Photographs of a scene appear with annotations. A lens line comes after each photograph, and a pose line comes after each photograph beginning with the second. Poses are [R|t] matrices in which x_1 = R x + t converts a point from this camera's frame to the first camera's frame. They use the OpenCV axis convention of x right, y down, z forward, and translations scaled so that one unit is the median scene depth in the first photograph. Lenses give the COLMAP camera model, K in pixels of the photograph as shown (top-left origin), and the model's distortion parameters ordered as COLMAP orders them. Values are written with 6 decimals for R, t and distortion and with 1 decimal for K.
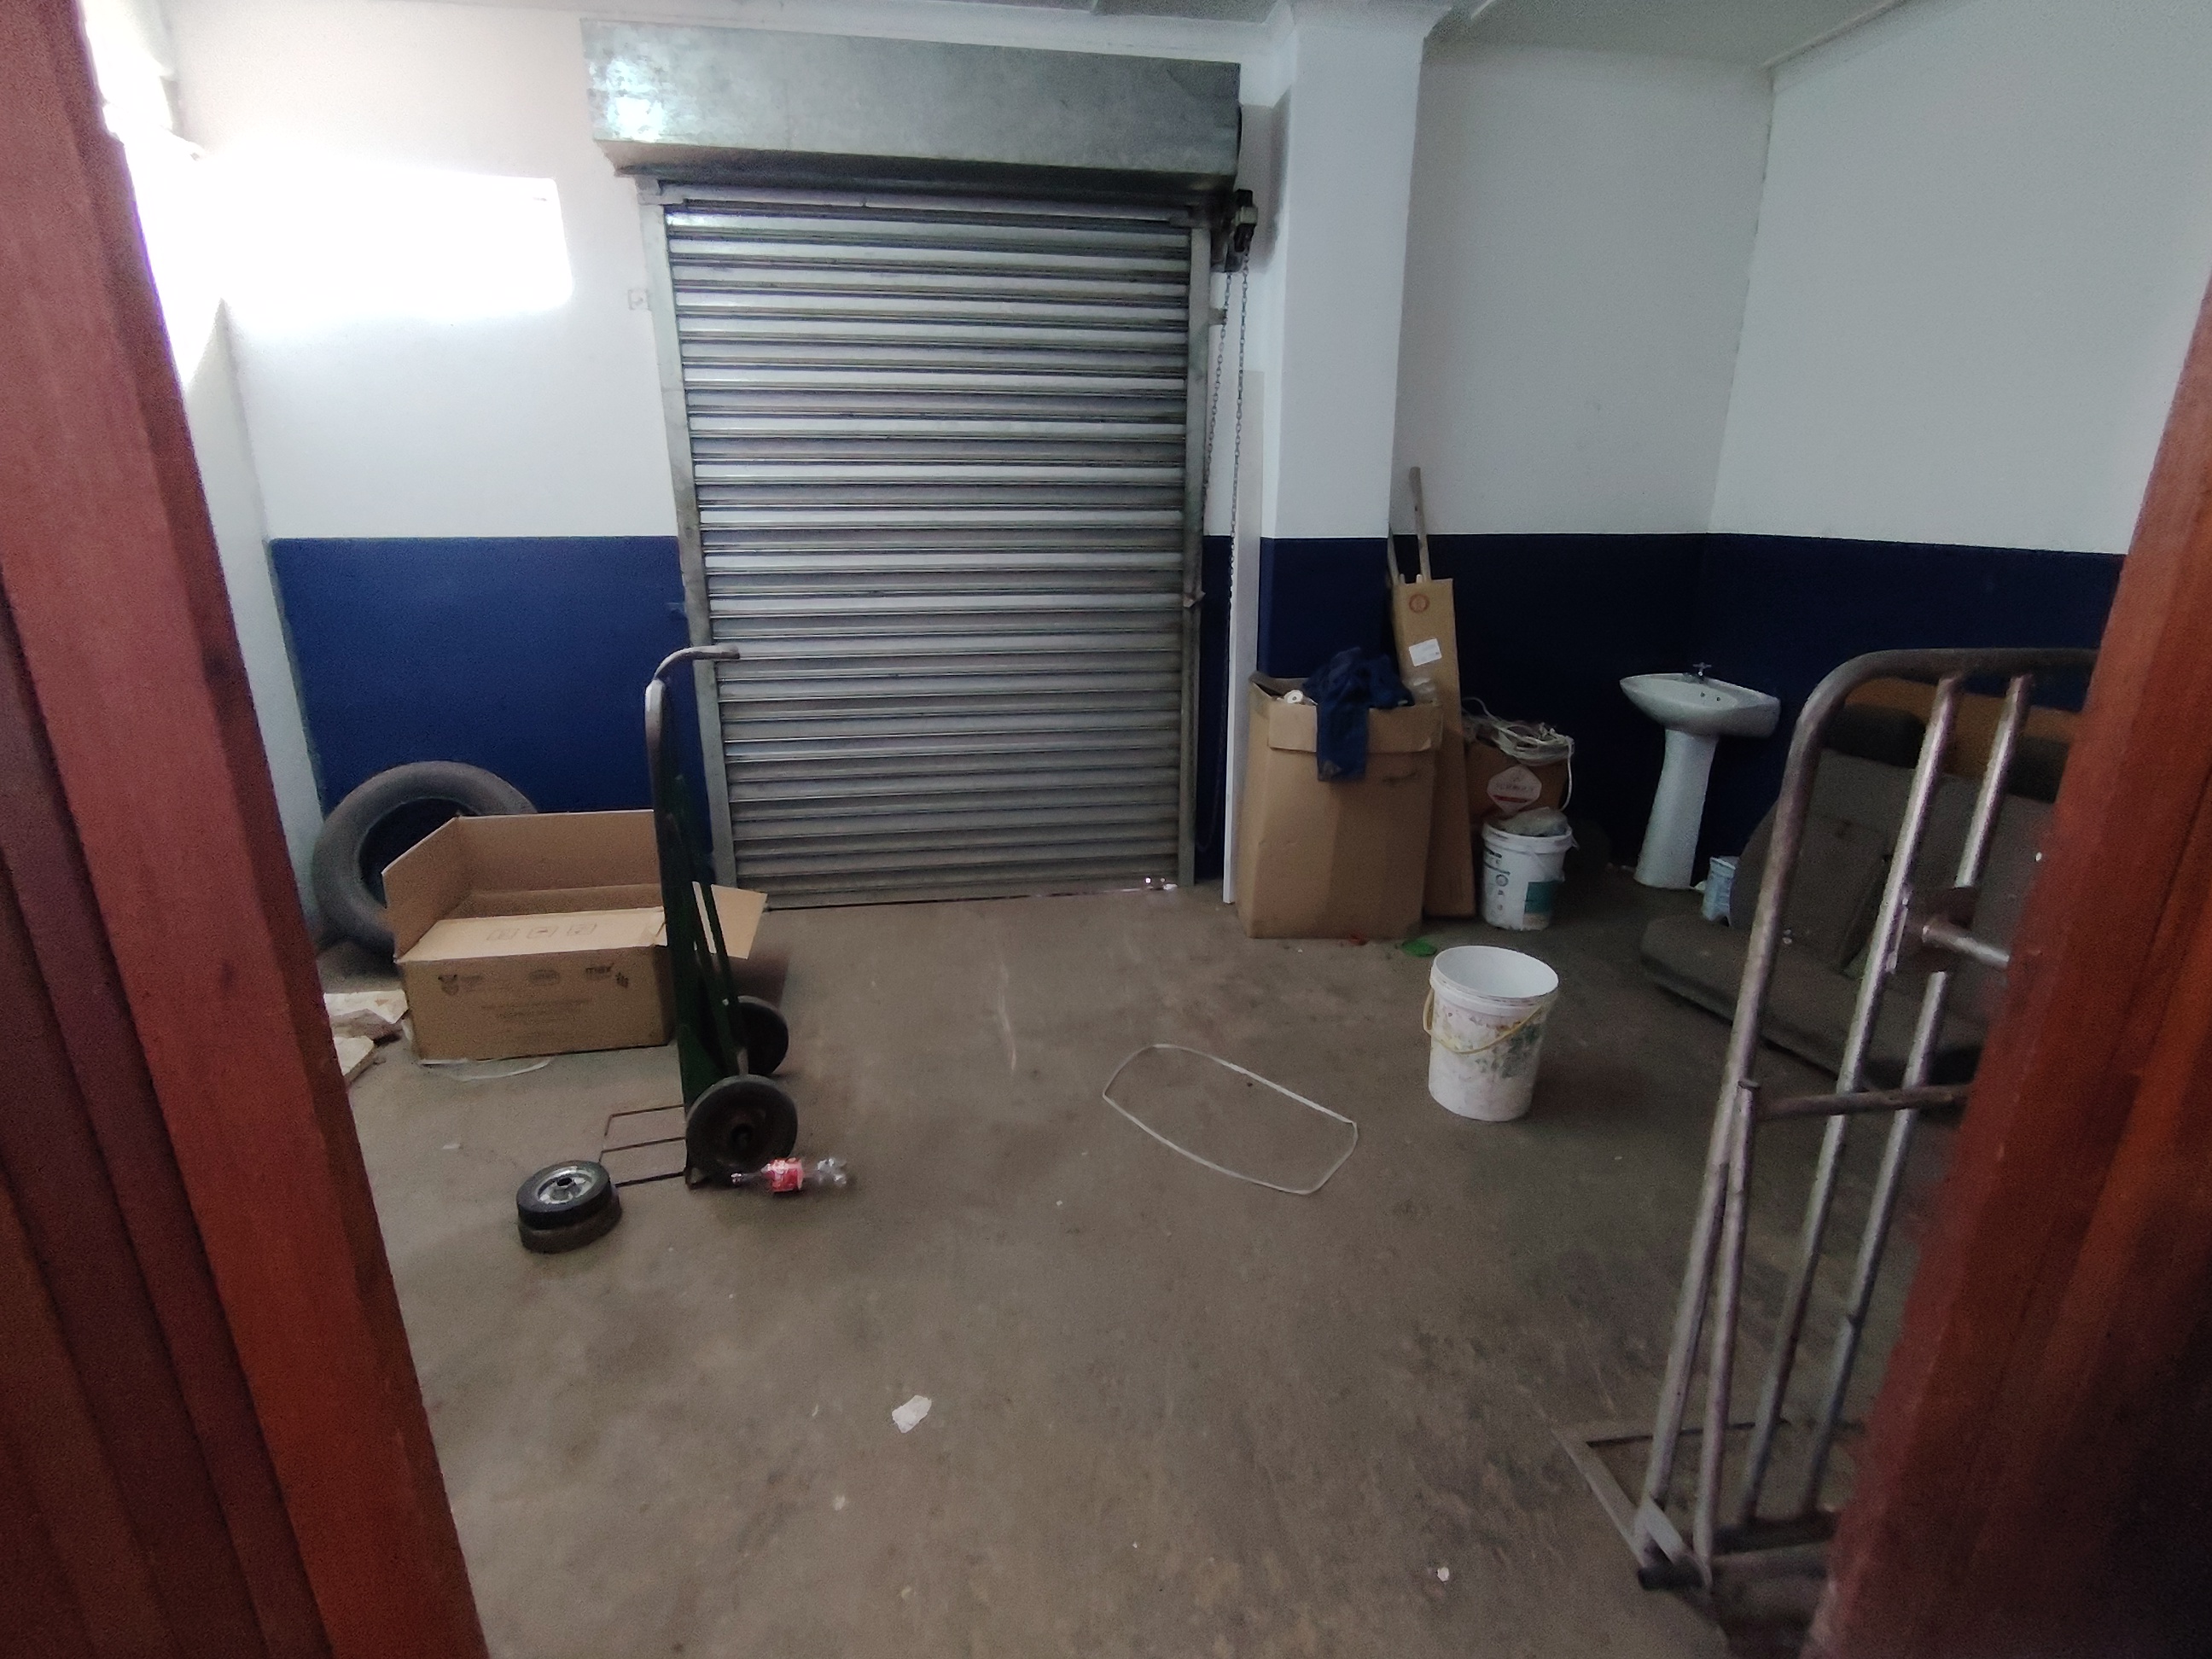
lens RADIAL K [[1071.5, 0, 1108.3], [0, 1071.5, 814.6], [0, 0, 1]] dist [-0.001333, 0.000613]
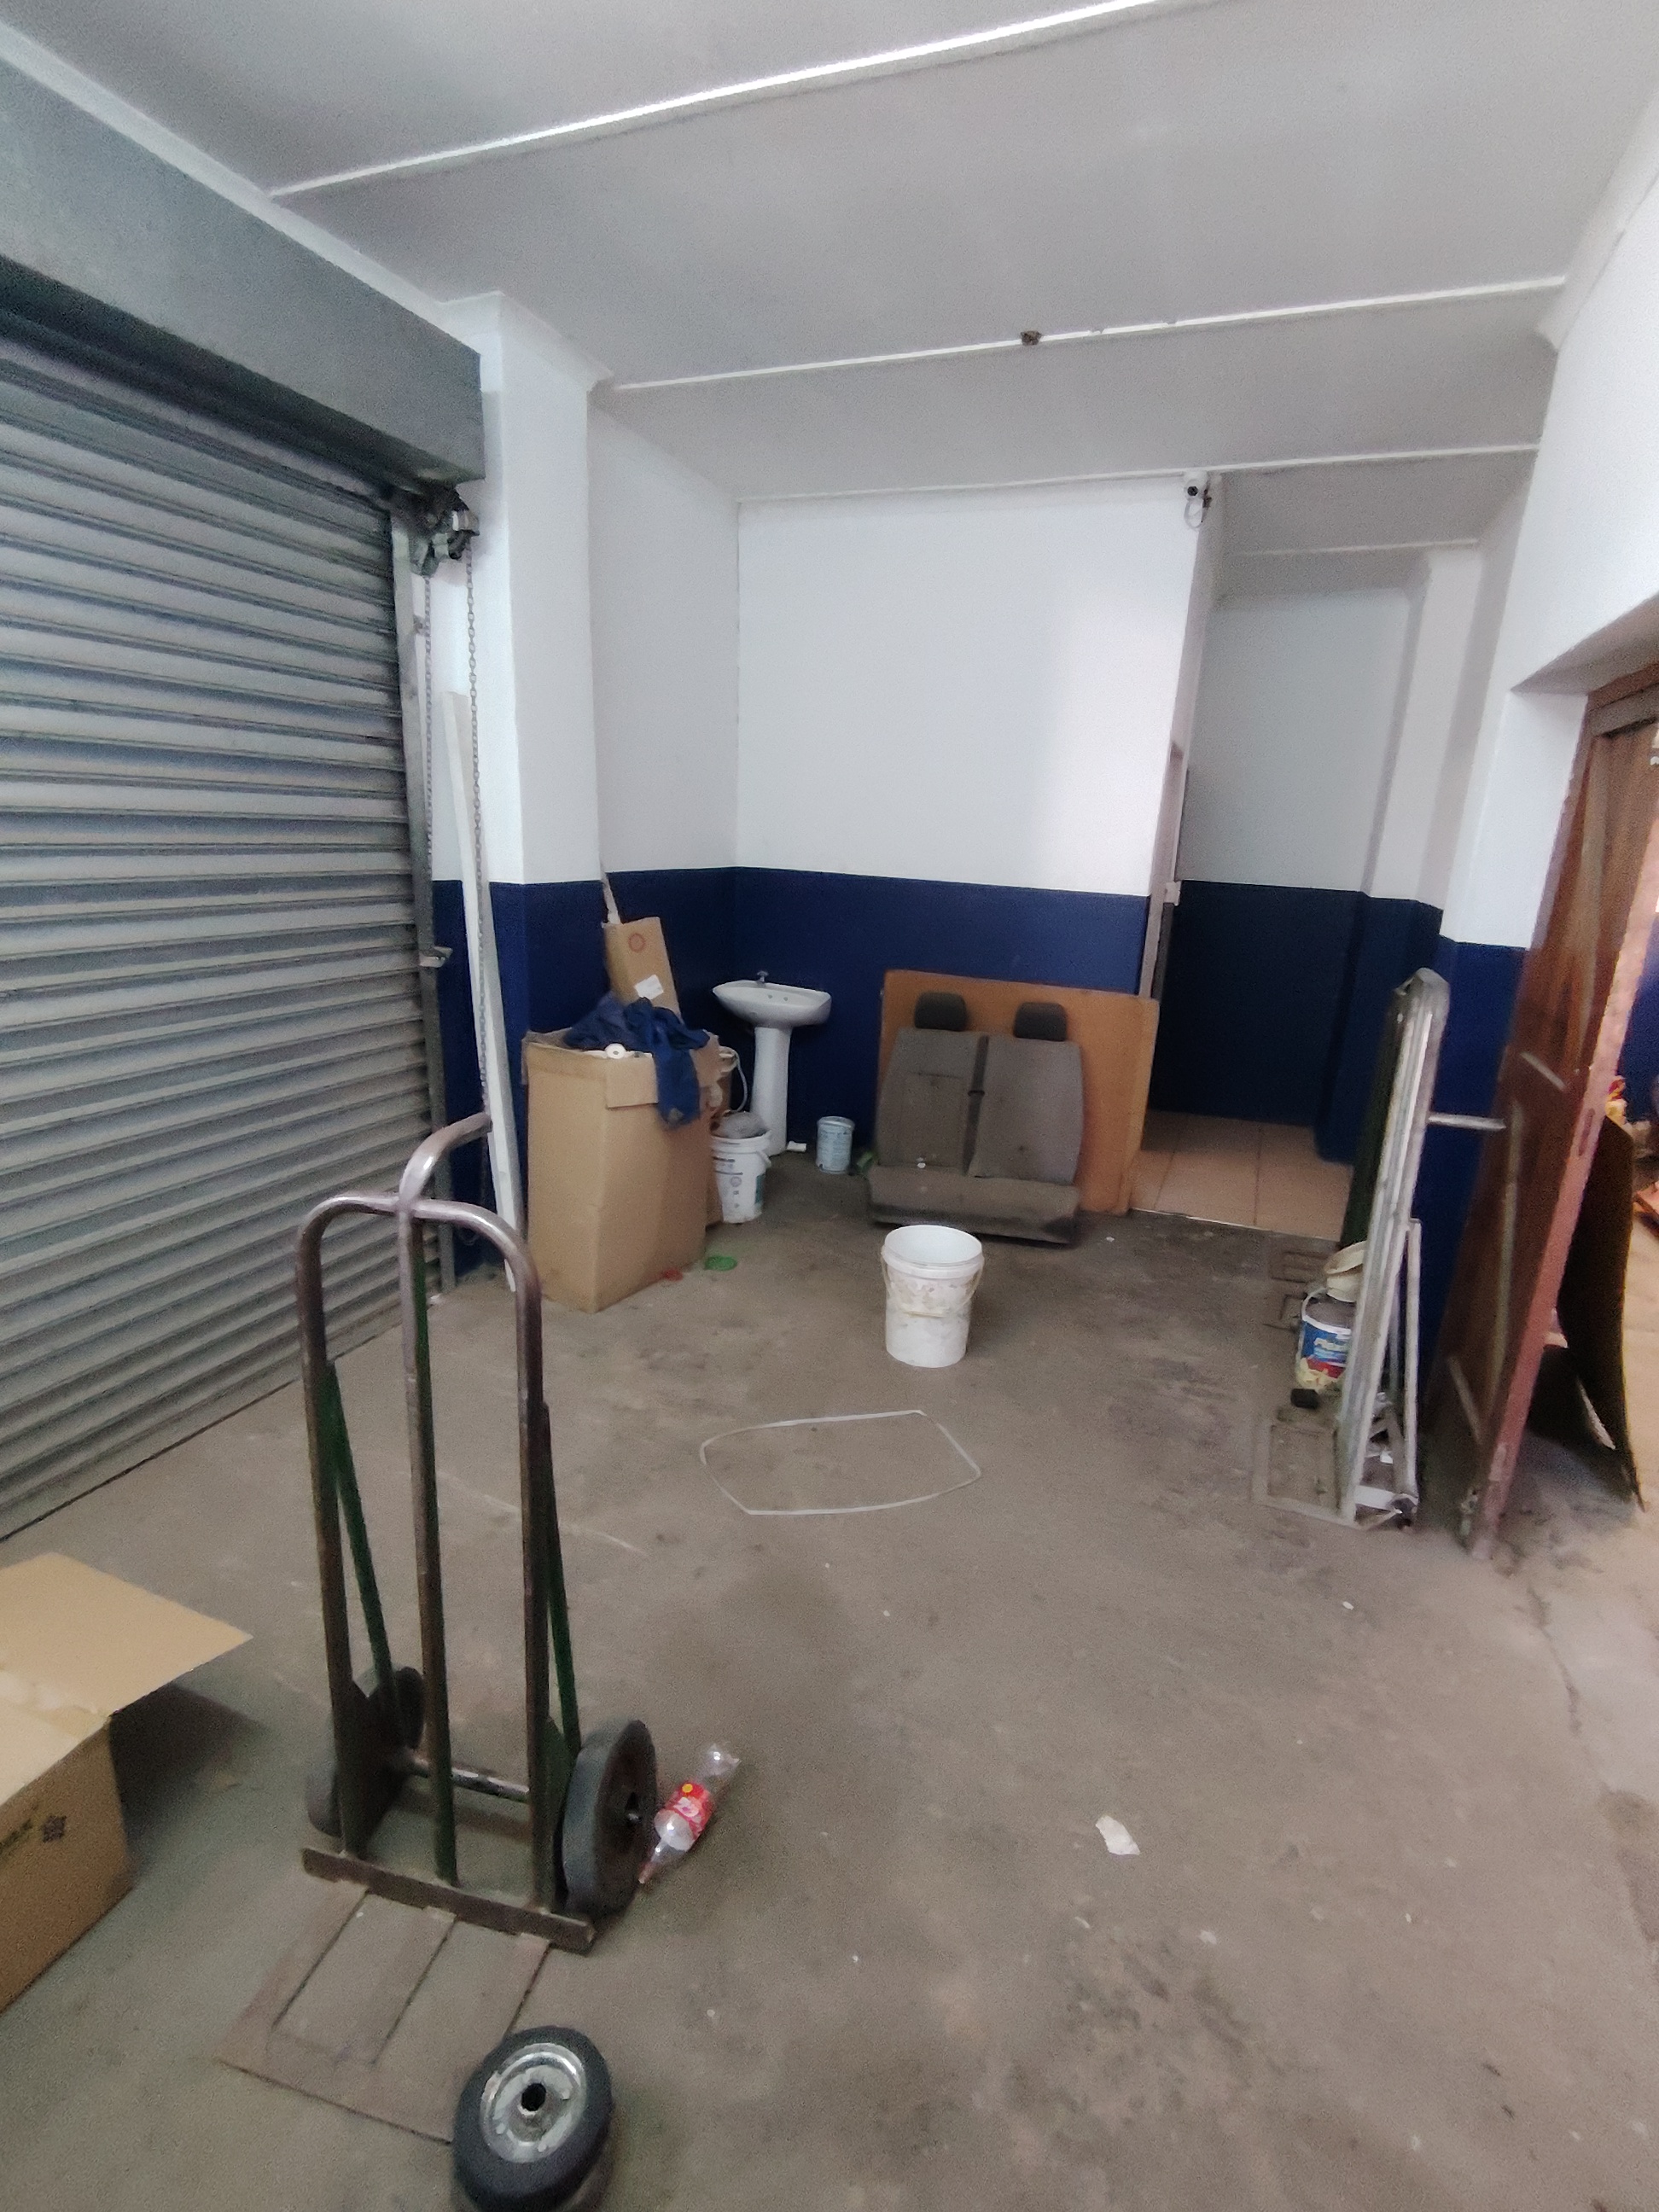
lens RADIAL K [[1046.2, 0, 829.5], [0, 1046.2, 1106.0], [0, 0, 1]] dist [-0.017371, -0.000175]
pose [[0.503208, -0.207376, 0.838914, -0.494318], [0.203520, 0.971913, 0.118174, -0.127173], [-0.839858, 0.111269, 0.531280, 0.332670]]
